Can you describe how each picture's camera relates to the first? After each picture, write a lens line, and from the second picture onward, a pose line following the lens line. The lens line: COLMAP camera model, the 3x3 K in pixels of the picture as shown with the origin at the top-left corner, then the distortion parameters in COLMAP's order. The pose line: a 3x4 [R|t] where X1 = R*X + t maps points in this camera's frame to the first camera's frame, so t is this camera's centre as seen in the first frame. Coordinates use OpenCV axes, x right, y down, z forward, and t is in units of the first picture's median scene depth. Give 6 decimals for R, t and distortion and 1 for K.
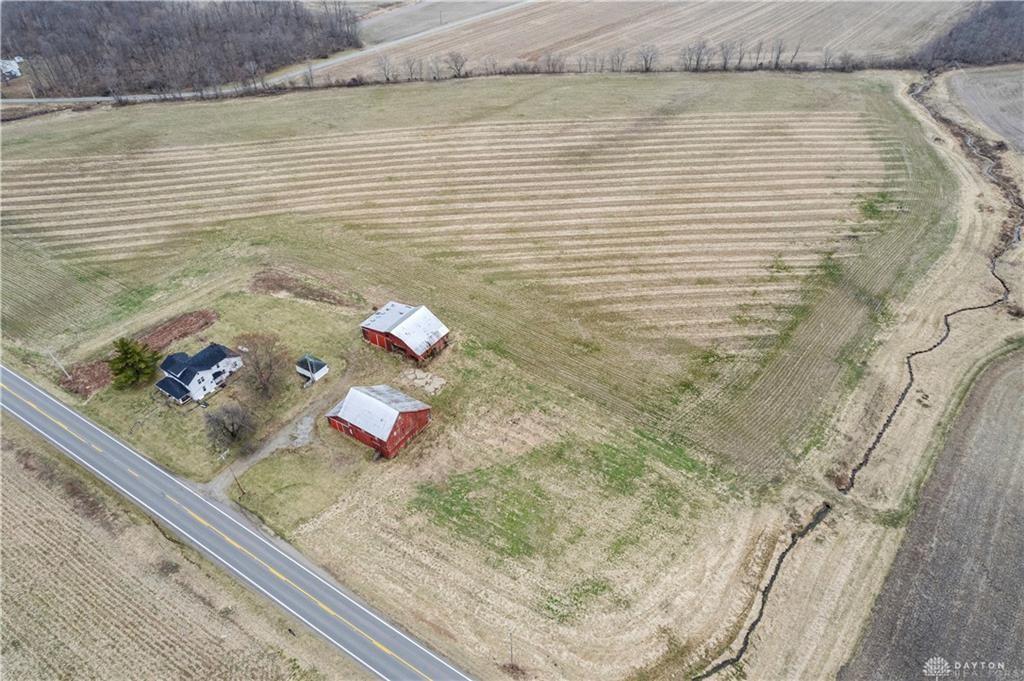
lens RADIAL K [[661.3, 0, 512.0], [0, 661.3, 340.5], [0, 0, 1]] dist [-0.081793, 0.073948]
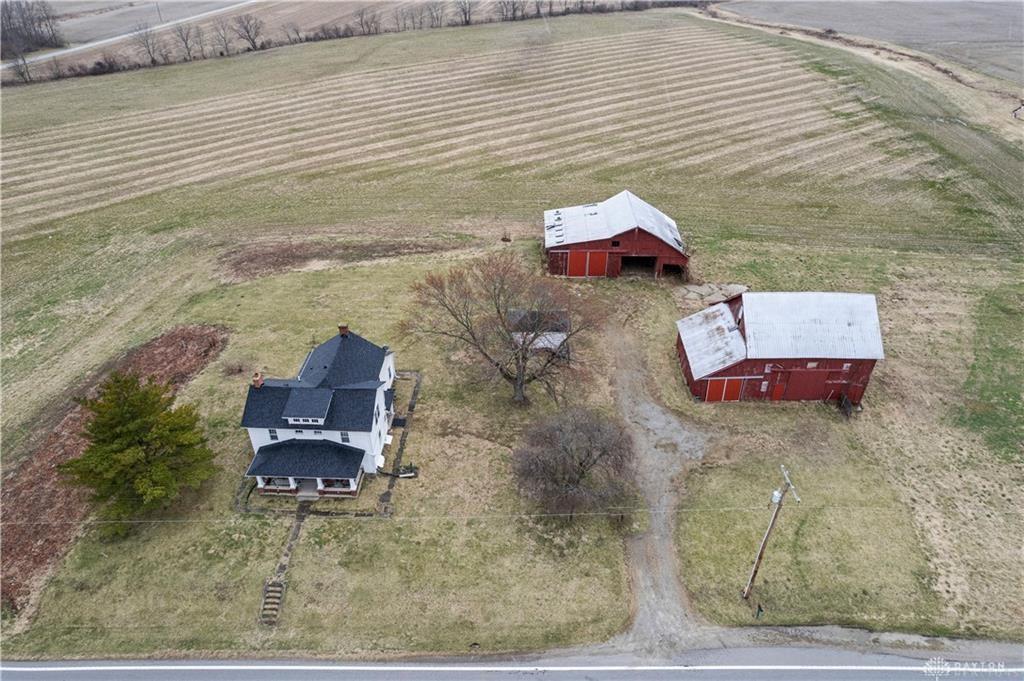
lens RADIAL K [[661.3, 0, 512.0], [0, 661.3, 340.5], [0, 0, 1]] dist [-0.081793, 0.073948]
pose [[0.852419, -0.292146, 0.433626, -0.401052], [0.334254, 0.942220, -0.022274, 0.039264], [-0.402064, 0.163928, 0.900817, 0.436703]]
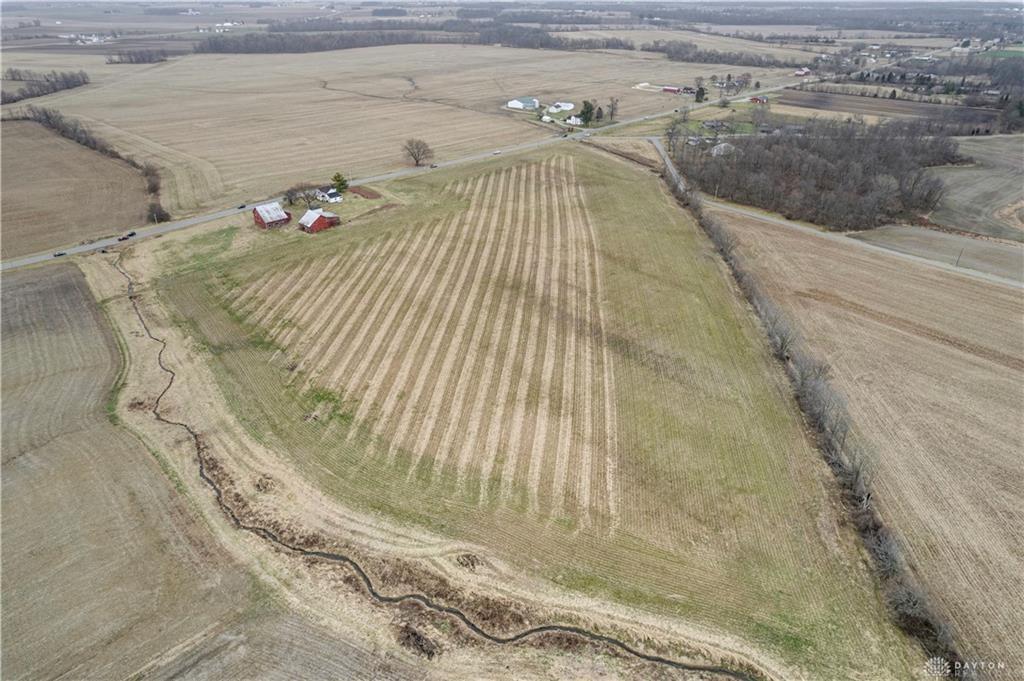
lens RADIAL K [[657.4, 0, 512.0], [0, 657.4, 340.5], [0, 0, 1]] dist [-0.072241, 0.062115]
pose [[-0.198010, 0.467313, -0.861633, 1.399088], [-0.621538, 0.619862, 0.479021, -0.955615], [0.757946, 0.630389, 0.167714, 1.092968]]
